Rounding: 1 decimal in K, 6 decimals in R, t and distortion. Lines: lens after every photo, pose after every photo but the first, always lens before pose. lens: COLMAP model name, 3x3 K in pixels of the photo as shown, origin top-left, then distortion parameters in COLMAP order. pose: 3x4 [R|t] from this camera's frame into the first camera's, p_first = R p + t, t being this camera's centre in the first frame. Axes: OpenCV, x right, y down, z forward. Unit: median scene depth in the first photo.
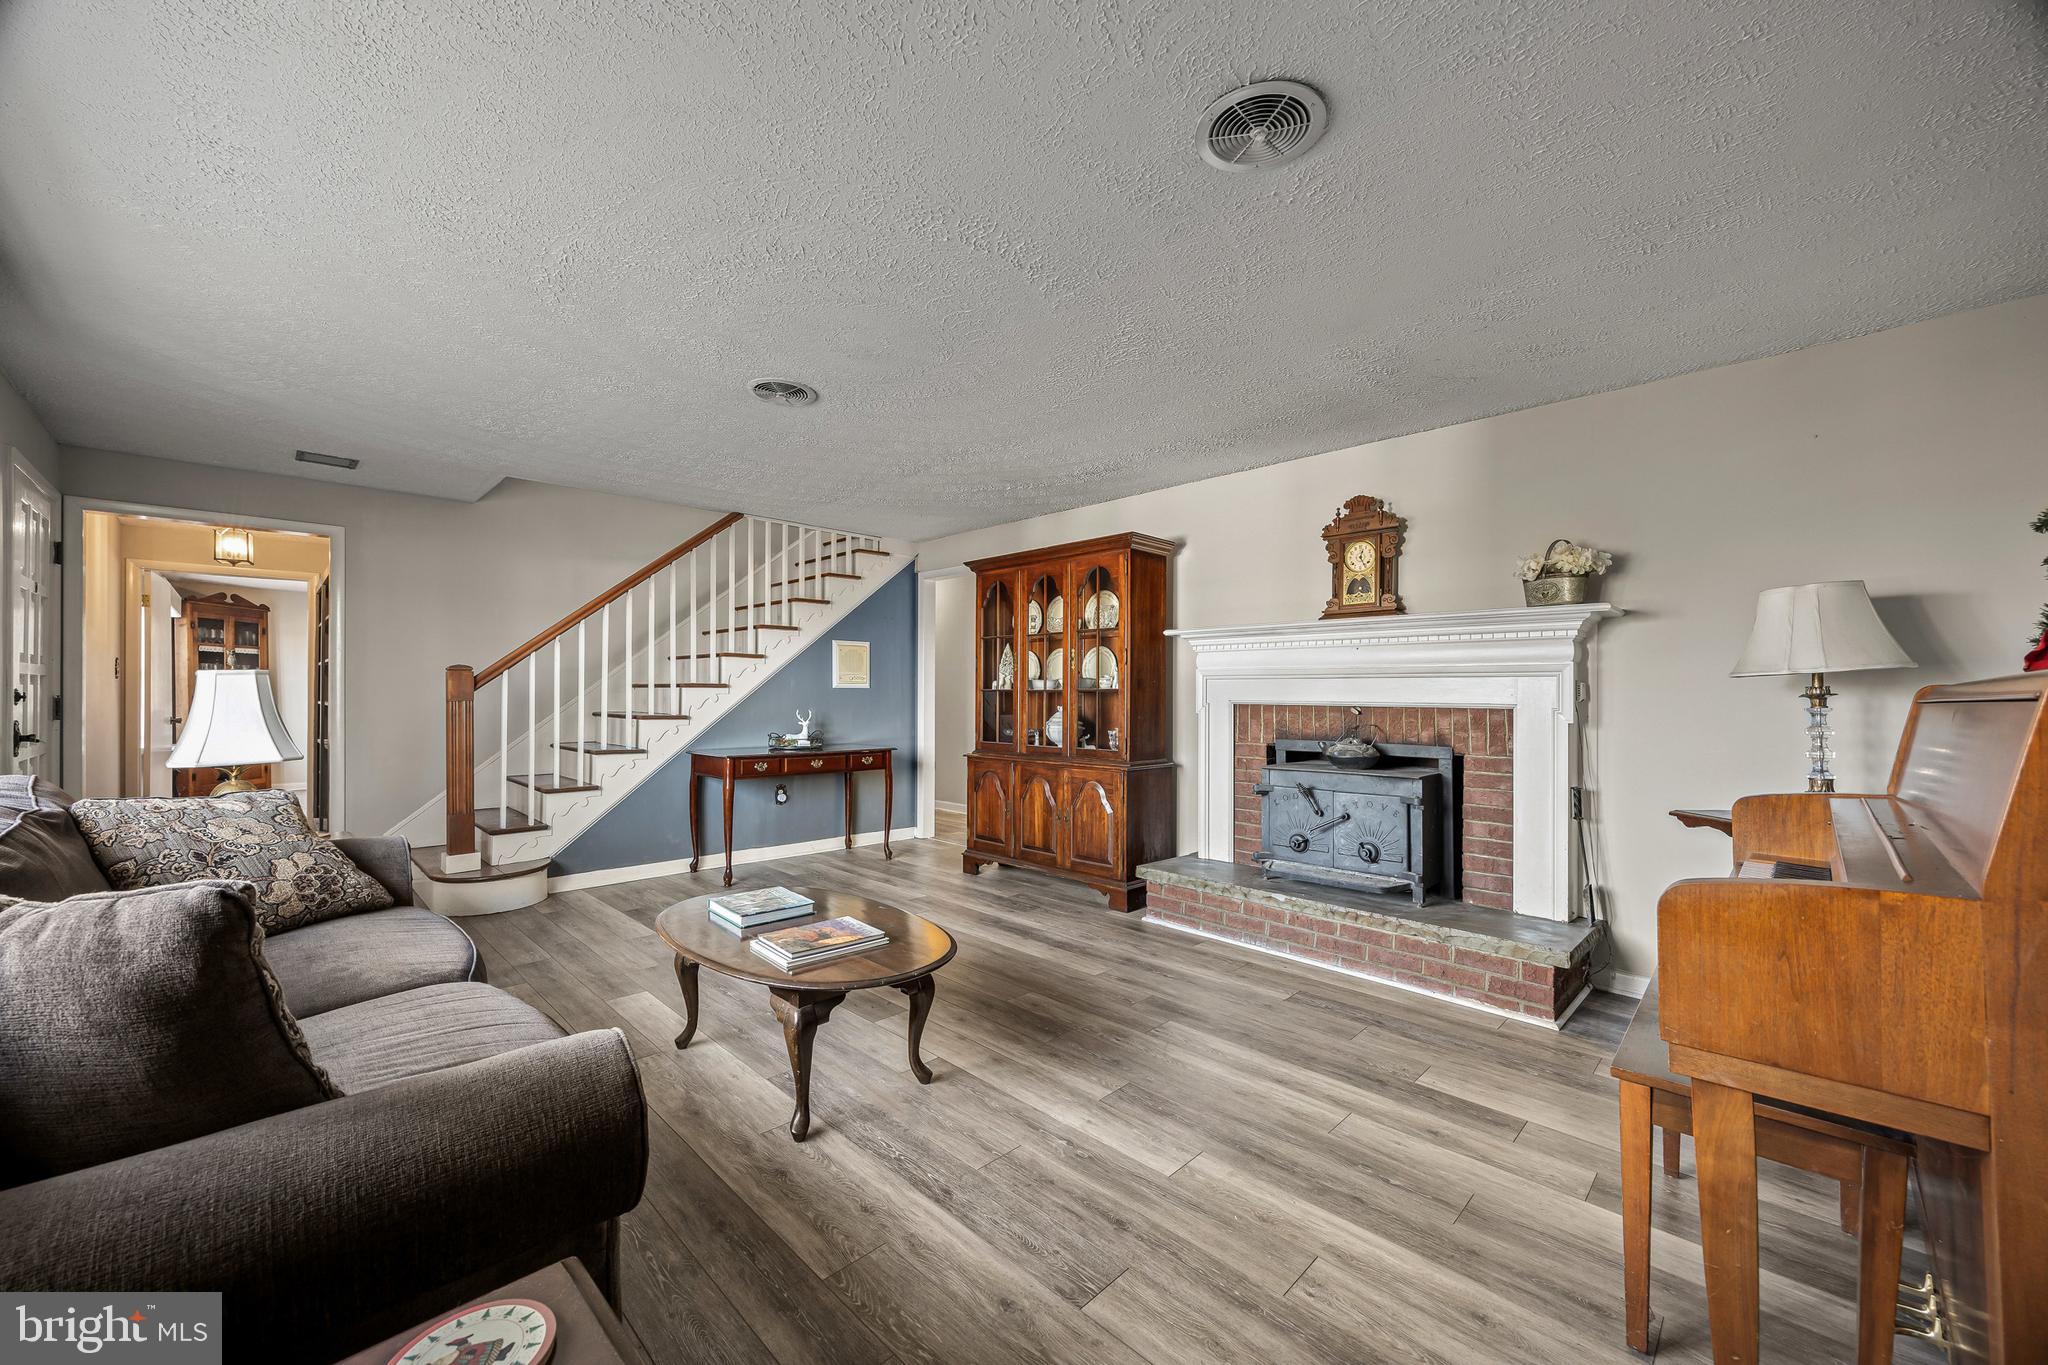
lens RADIAL K [[789.5, 0, 1023.7], [0, 789.5, 684.5], [0, 0, 1]] dist [-0.001597, 0.000474]
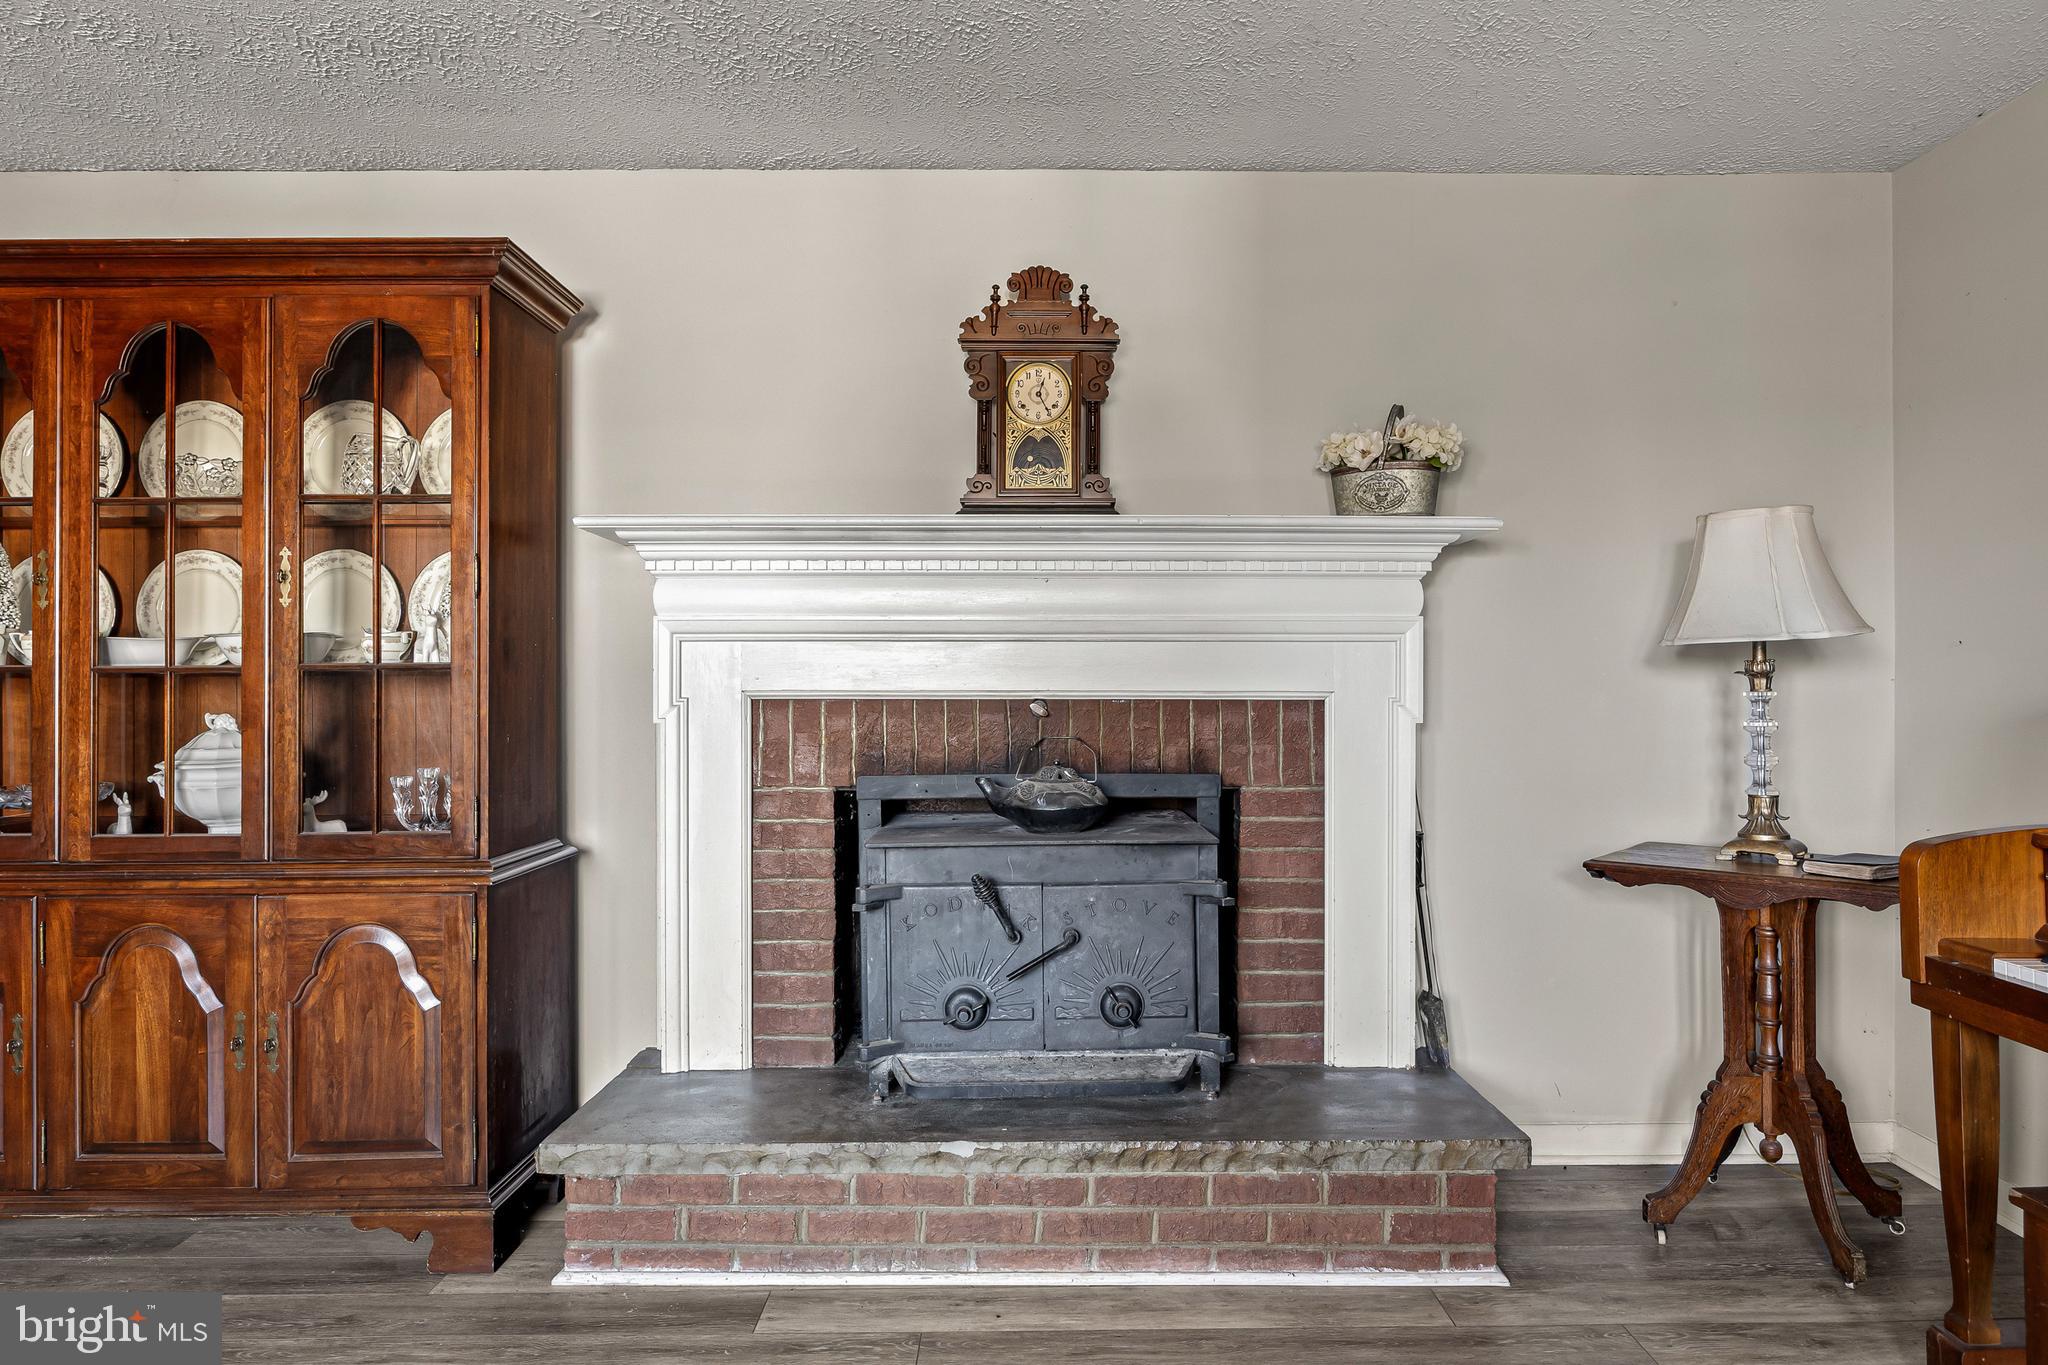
lens RADIAL K [[1212.8, 0, 1068.8], [0, 1212.8, 667.9], [0, 0, 1]] dist [-0.007595, -0.000794]
pose [[0.688674, -0.000736, 0.725071, -0.101137], [-0.003278, 0.999986, 0.004128, 0.004870], [-0.725064, -0.005220, 0.688662, 0.459821]]
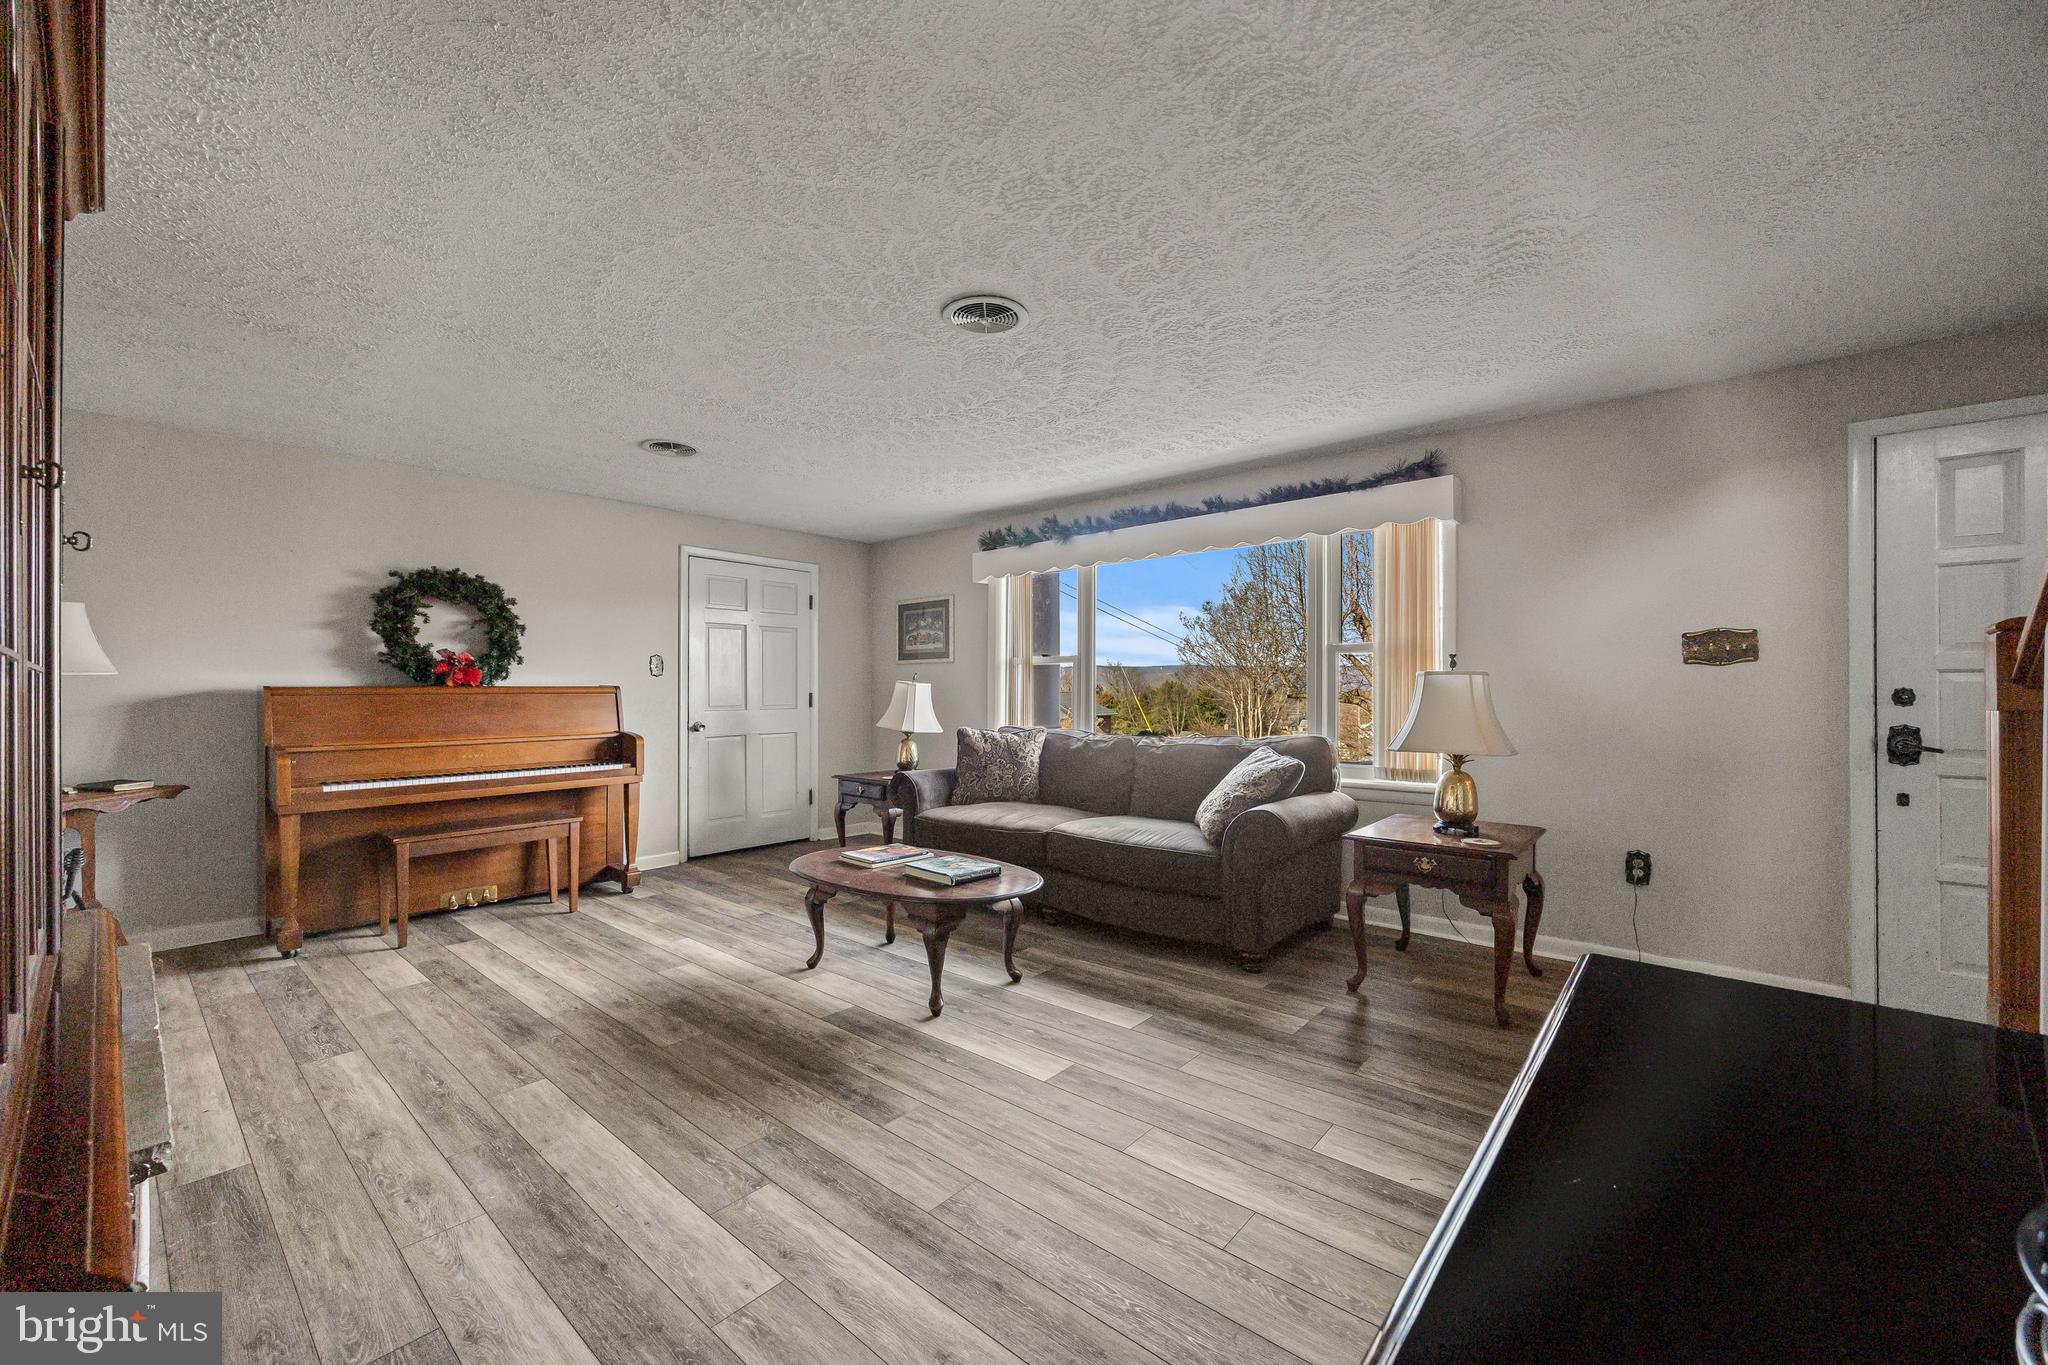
lens RADIAL K [[789.5, 0, 1030.0], [0, 789.5, 675.6], [0, 0, 1]] dist [-0.001597, 0.000474]
pose [[-0.996394, -0.004833, -0.084712, -0.238293], [-0.001432, 0.999192, -0.040162, 0.028912], [0.084838, -0.039896, -0.995596, 1.493837]]
